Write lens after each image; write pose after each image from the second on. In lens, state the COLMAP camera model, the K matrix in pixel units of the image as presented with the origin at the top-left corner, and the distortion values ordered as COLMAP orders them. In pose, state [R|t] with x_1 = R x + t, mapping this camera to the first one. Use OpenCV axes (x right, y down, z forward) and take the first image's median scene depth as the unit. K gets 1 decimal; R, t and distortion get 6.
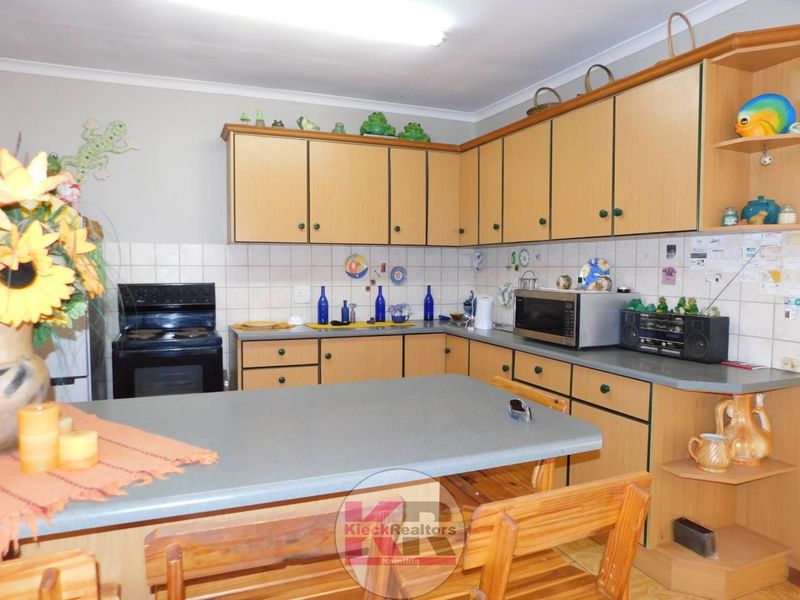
lens RADIAL K [[565.3, 0, 391.9], [0, 565.3, 295.4], [0, 0, 1]] dist [-0.055683, 0.034086]
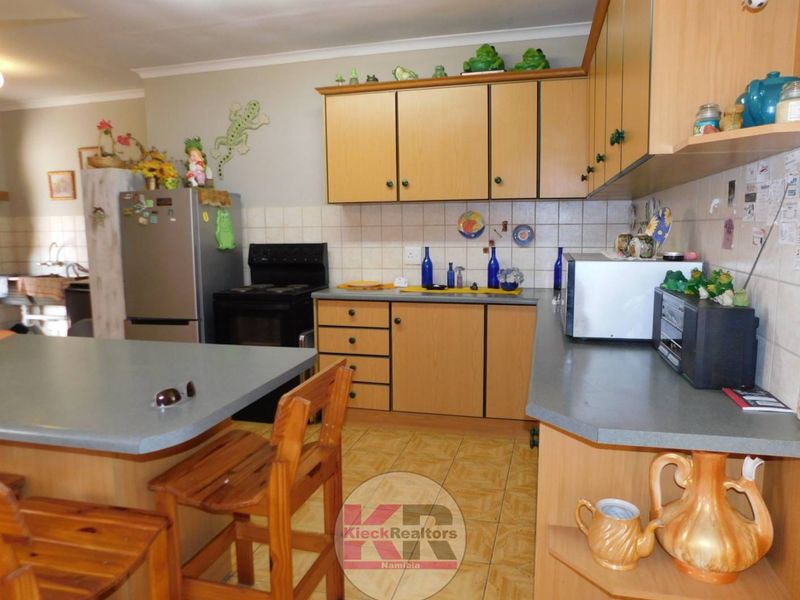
lens RADIAL K [[565.3, 0, 398.0], [0, 565.3, 294.7], [0, 0, 1]] dist [-0.055683, 0.034086]
pose [[0.791057, 0.059038, -0.608887, 0.423518], [-0.017316, 0.997094, 0.074182, -0.006092], [0.611497, -0.048138, 0.789781, 0.232325]]
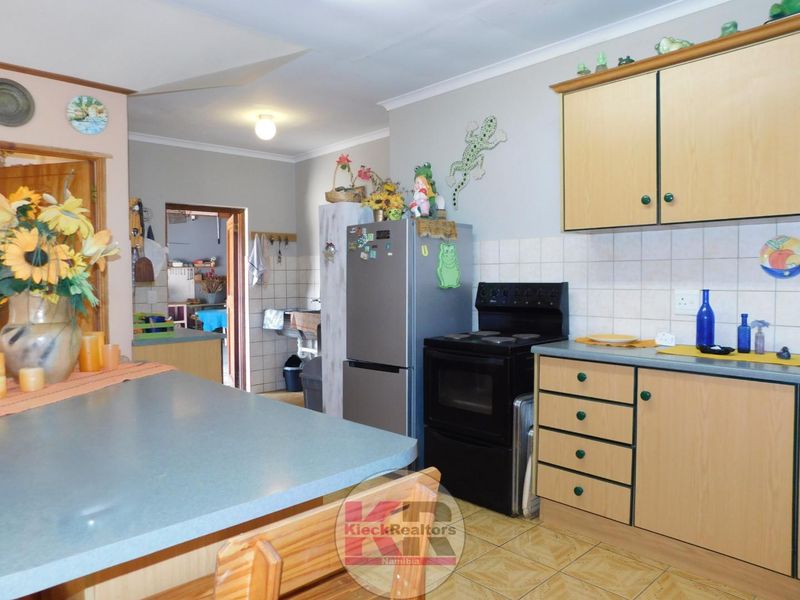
lens RADIAL K [[565.3, 0, 402.6], [0, 565.3, 297.9], [0, 0, 1]] dist [-0.055683, 0.034086]
pose [[0.360746, 0.029494, -0.932198, 0.349184], [-0.038834, 0.999108, 0.016583, -0.004012], [0.931855, 0.030219, 0.361570, 0.462529]]
